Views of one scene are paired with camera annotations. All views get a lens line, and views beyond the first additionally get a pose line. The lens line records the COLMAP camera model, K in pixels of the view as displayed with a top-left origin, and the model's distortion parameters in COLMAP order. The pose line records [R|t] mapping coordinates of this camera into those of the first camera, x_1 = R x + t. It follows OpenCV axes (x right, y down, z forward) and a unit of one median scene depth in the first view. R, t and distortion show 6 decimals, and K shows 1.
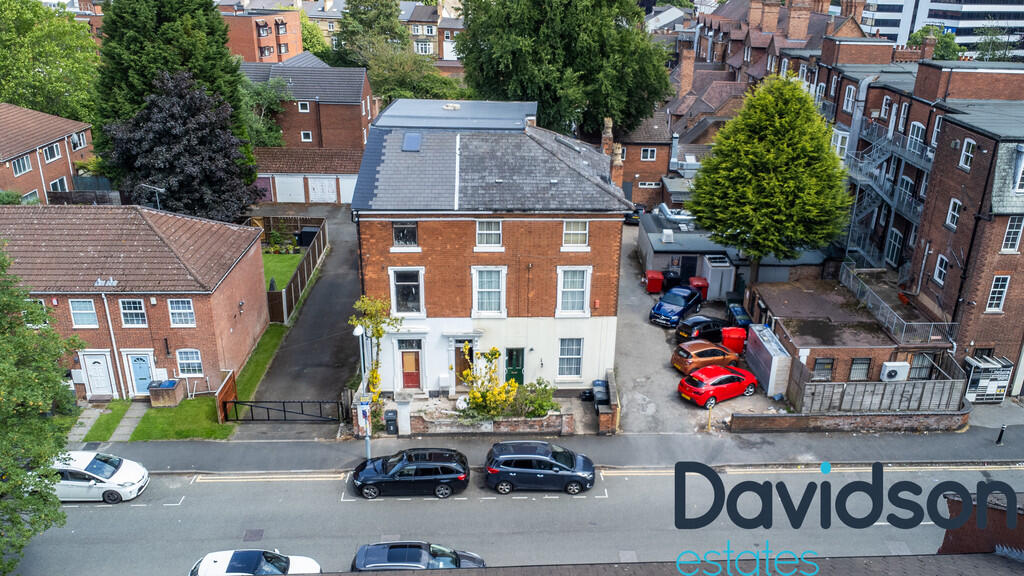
lens RADIAL K [[814.6, 0, 539.7], [0, 814.6, 302.6], [0, 0, 1]] dist [0.007806, 0.000113]
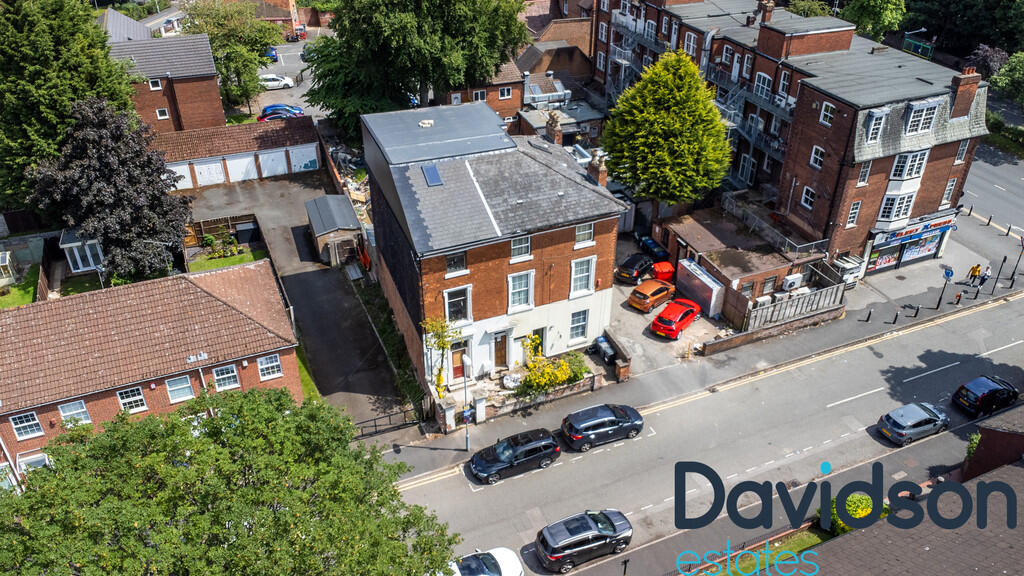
lens RADIAL K [[780.7, 0, 512.0], [0, 780.7, 288.0], [0, 0, 1]] dist [0.006438, 0.009085]
pose [[0.939532, -0.200018, 0.277980, -0.385407], [0.148884, 0.969552, 0.194429, -0.239240], [-0.308405, -0.141285, 0.940704, -0.087130]]
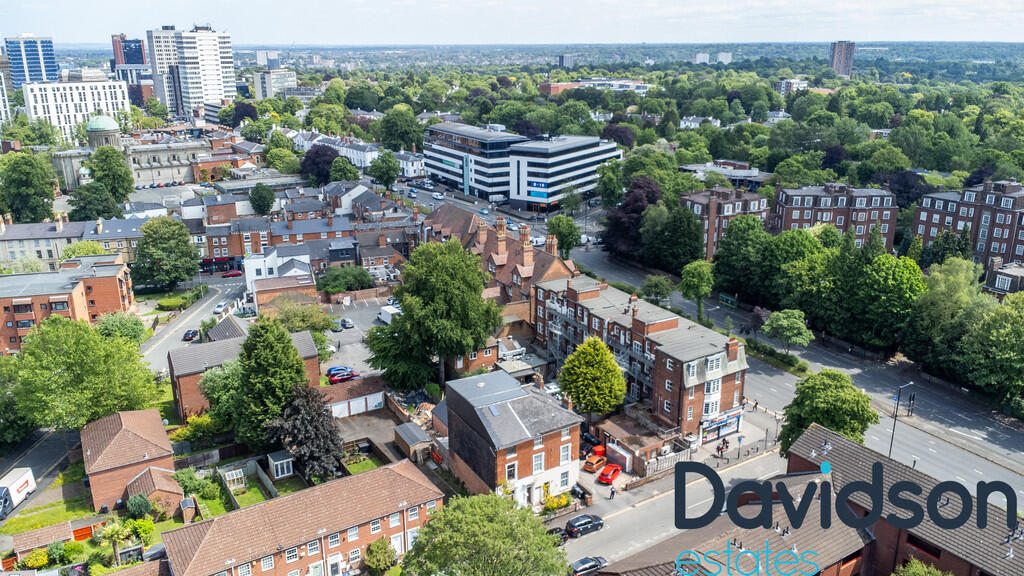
lens RADIAL K [[793.4, 0, 512.0], [0, 793.4, 288.0], [0, 0, 1]] dist [0.002879, 0.002264]
pose [[0.875103, -0.168823, 0.453534, -1.123792], [0.207384, 0.977587, -0.036257, -0.458656], [-0.437249, 0.125784, 0.890501, -1.187237]]
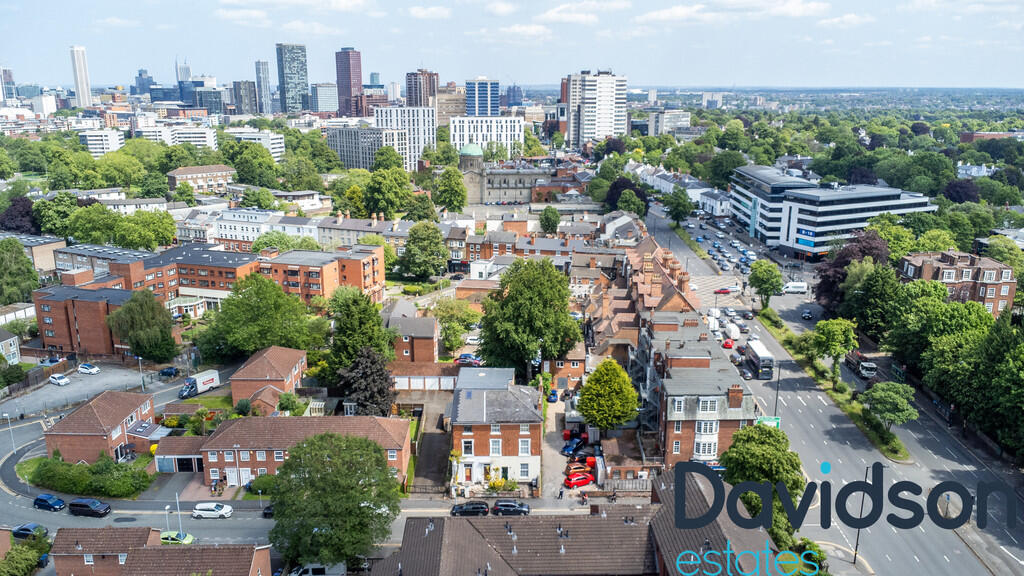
lens RADIAL K [[780.7, 0, 512.0], [0, 780.7, 288.0], [0, 0, 1]] dist [0.006438, 0.009085]
pose [[0.998786, -0.009053, -0.048427, 0.133922], [0.002309, 0.990492, -0.137551, -0.189557], [0.049212, 0.137272, 0.989310, -1.799501]]
